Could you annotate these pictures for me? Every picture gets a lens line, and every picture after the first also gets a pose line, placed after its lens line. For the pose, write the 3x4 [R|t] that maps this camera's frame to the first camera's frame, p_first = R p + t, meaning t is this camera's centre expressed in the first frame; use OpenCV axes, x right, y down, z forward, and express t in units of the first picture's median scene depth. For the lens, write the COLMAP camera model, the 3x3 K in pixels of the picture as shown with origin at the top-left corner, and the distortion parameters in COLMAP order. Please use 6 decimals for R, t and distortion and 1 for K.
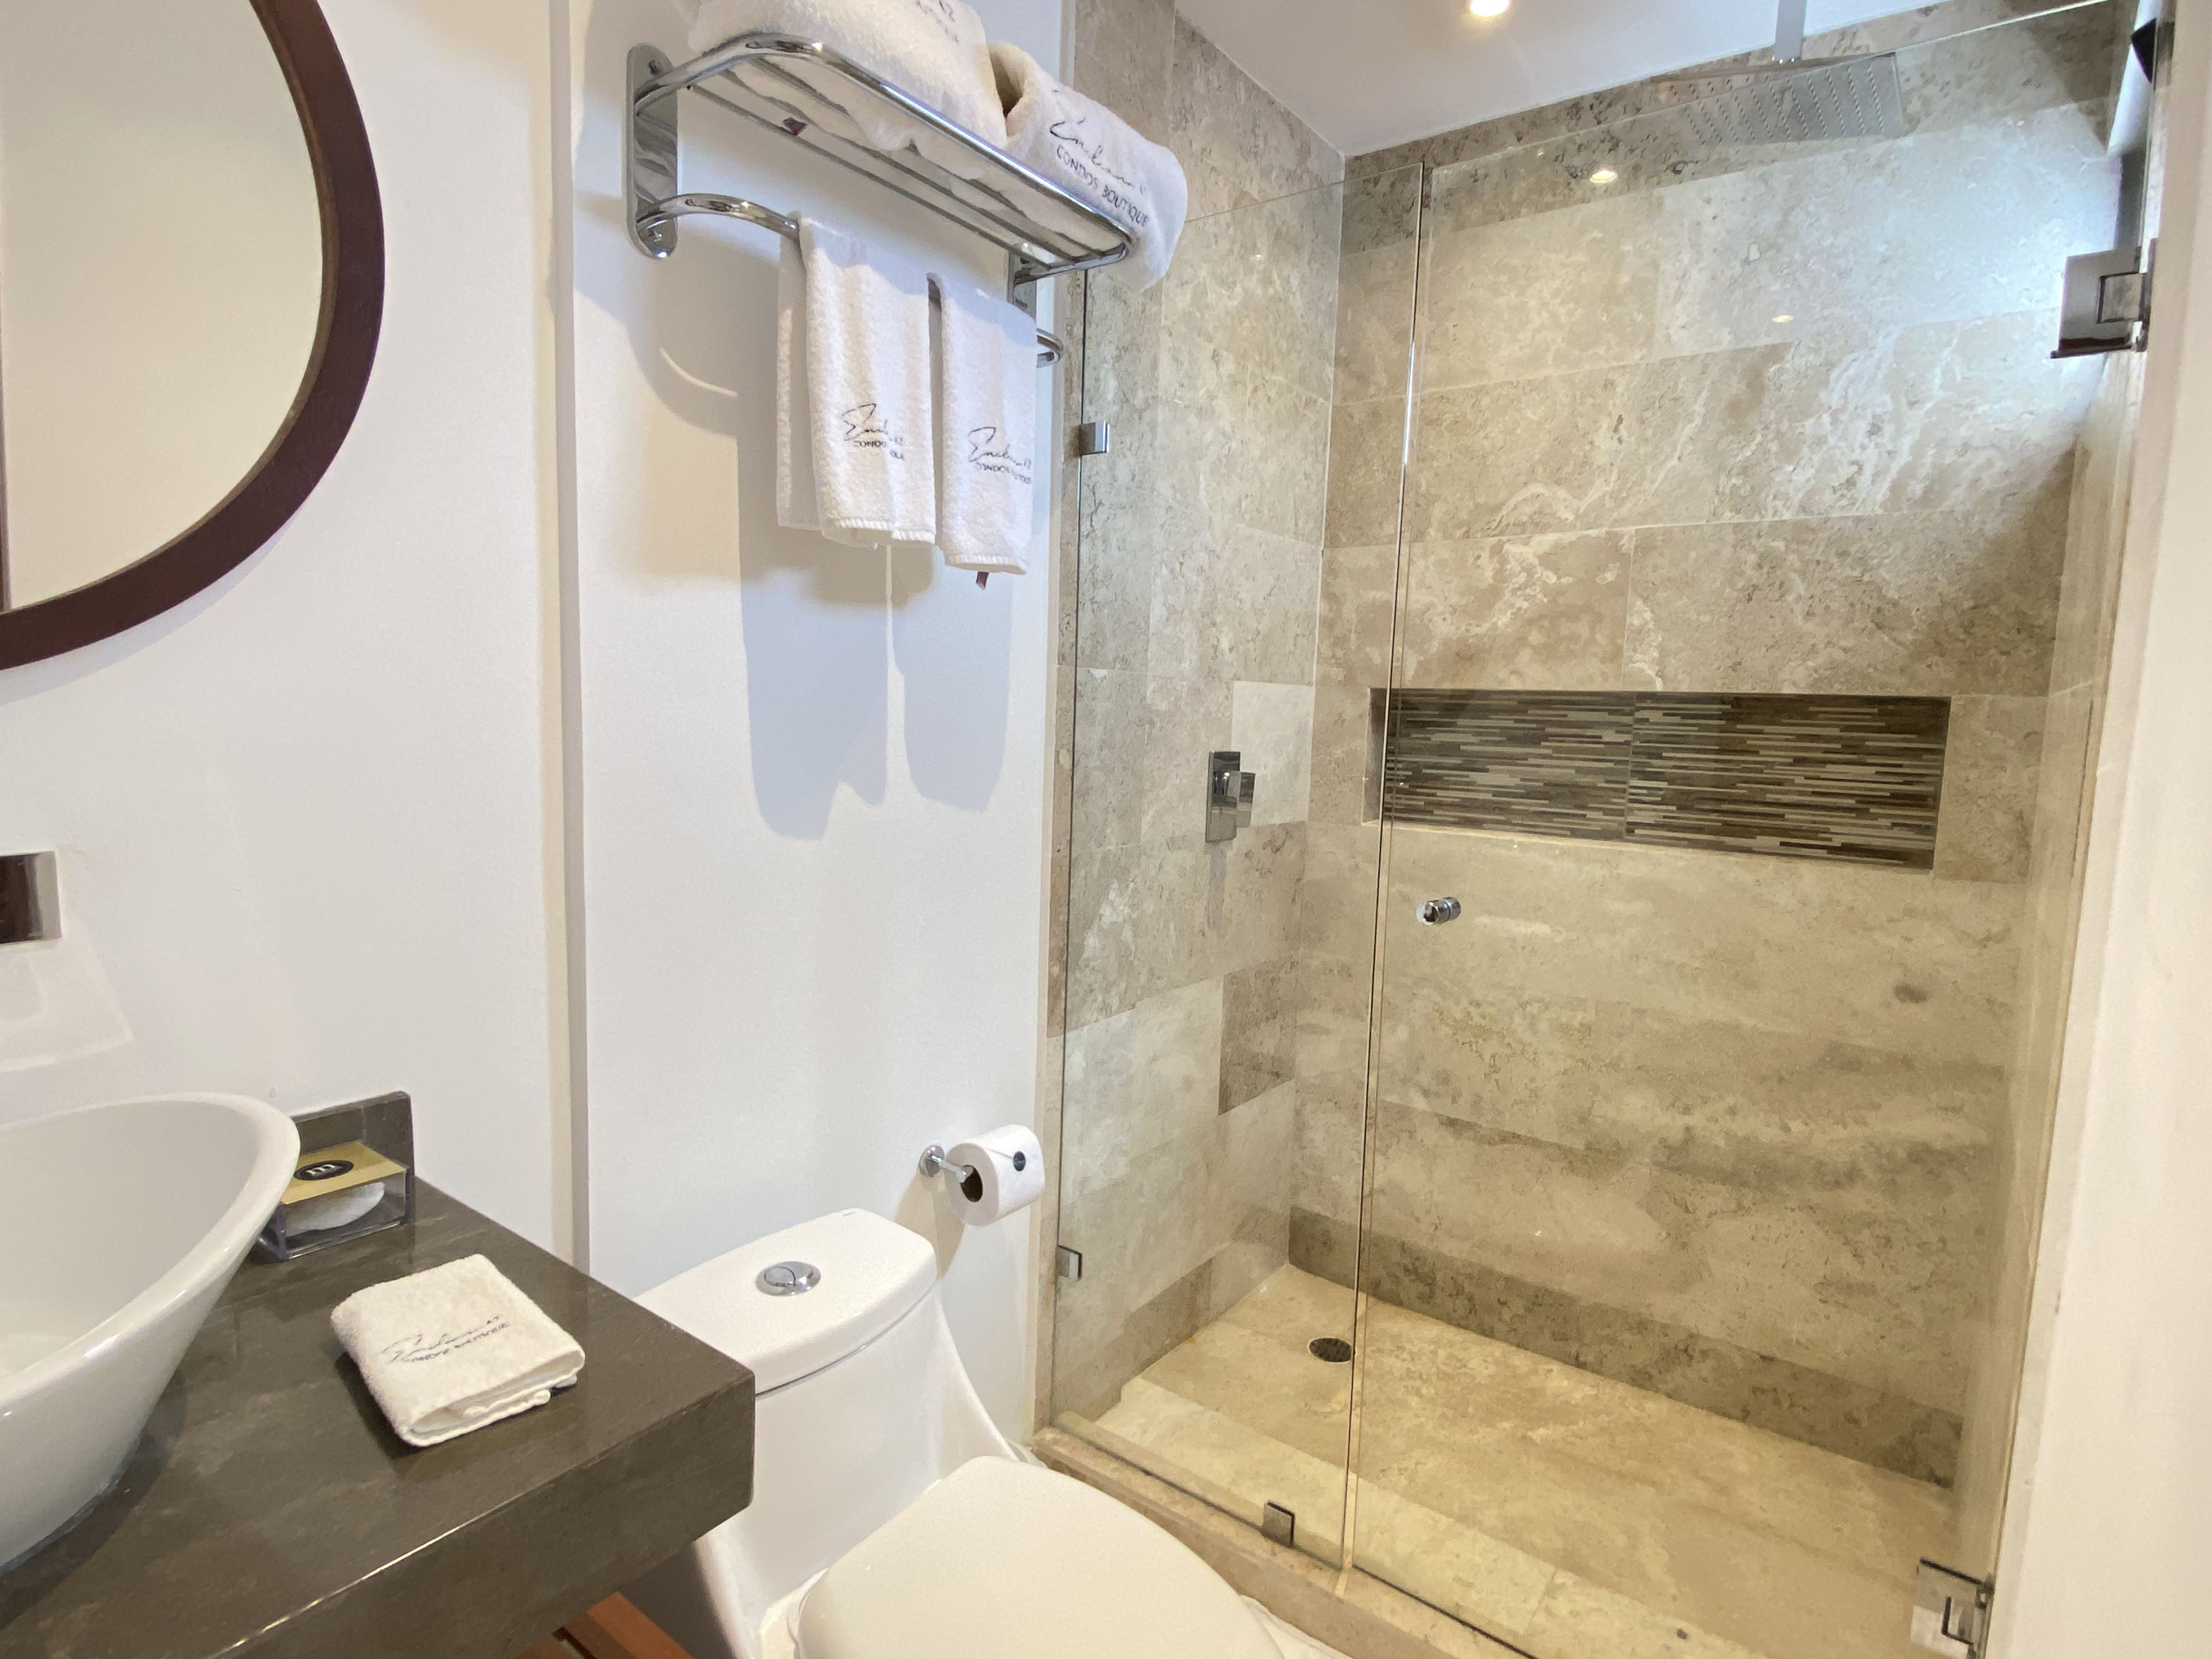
lens RADIAL K [[1159.5, 0, 1108.5], [0, 1159.5, 834.9], [0, 0, 1]] dist [0.002040, -0.001026]
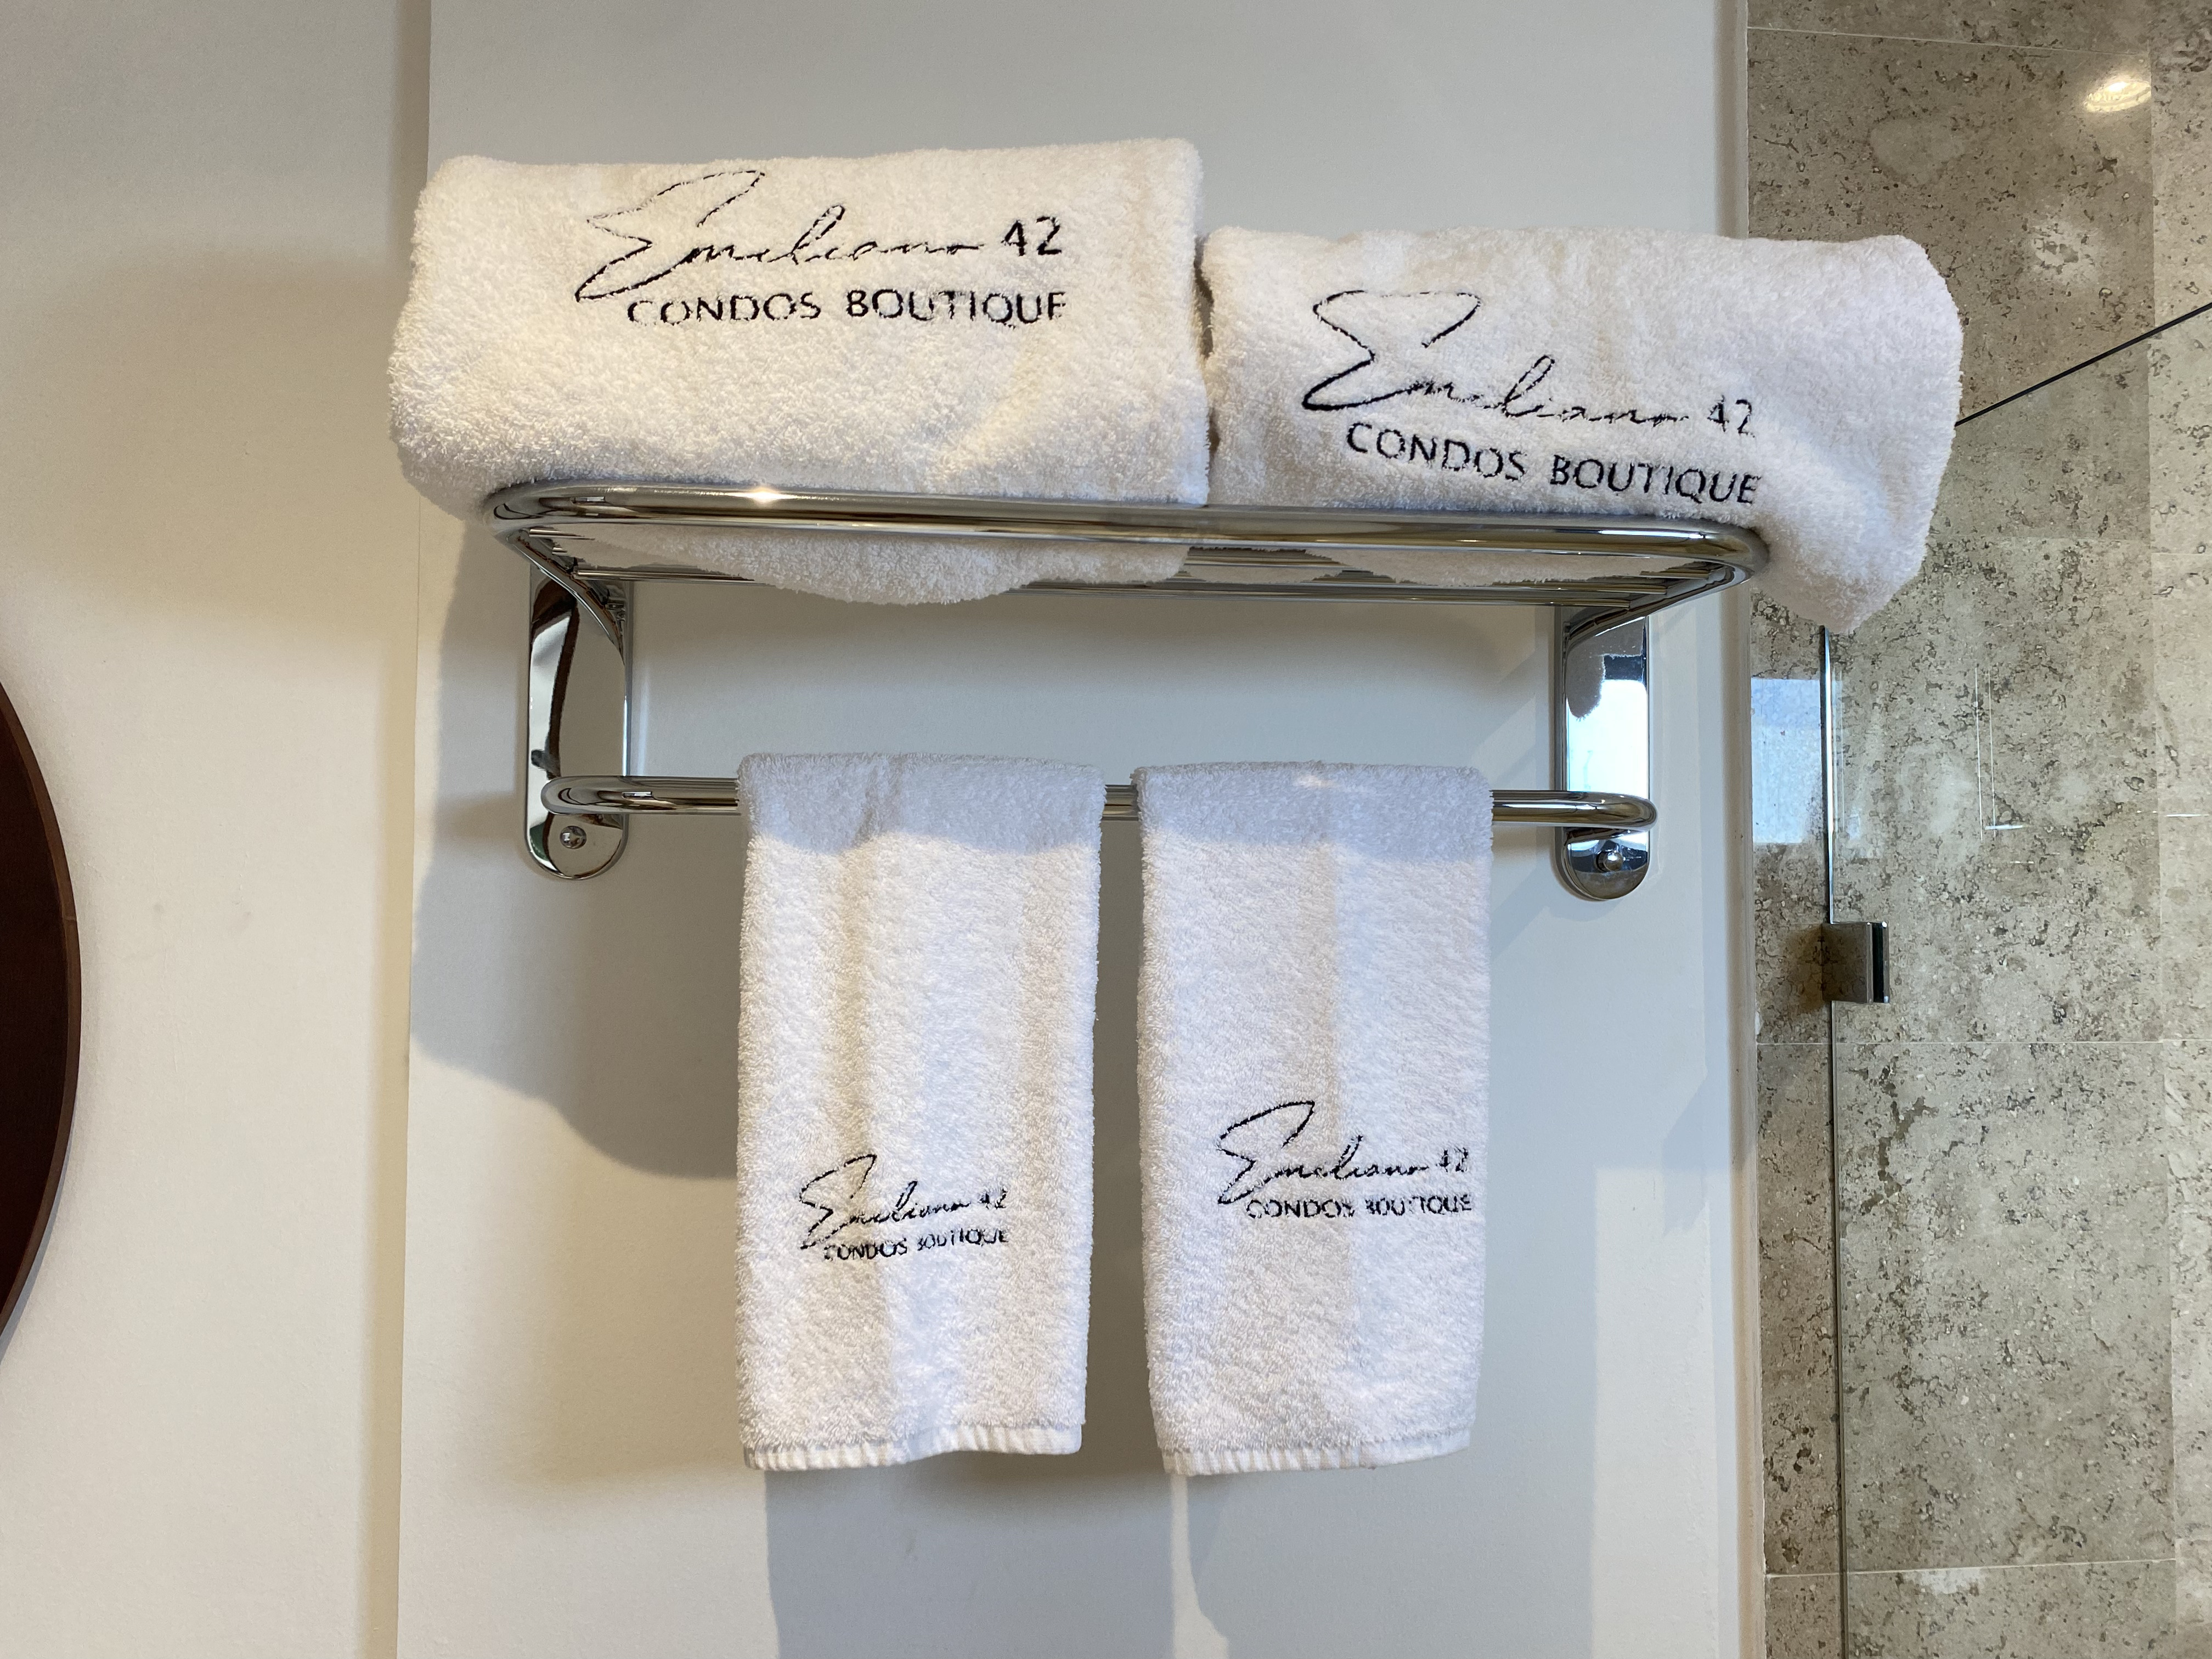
lens RADIAL K [[1709.4, 0, 1102.3], [0, 1709.4, 826.5], [0, 0, 1]] dist [0.033694, -0.000416]
pose [[0.689885, -0.064922, -0.721002, 0.223402], [-0.064625, 0.986471, -0.150663, -0.286068], [0.721029, 0.150535, 0.676356, 0.444066]]
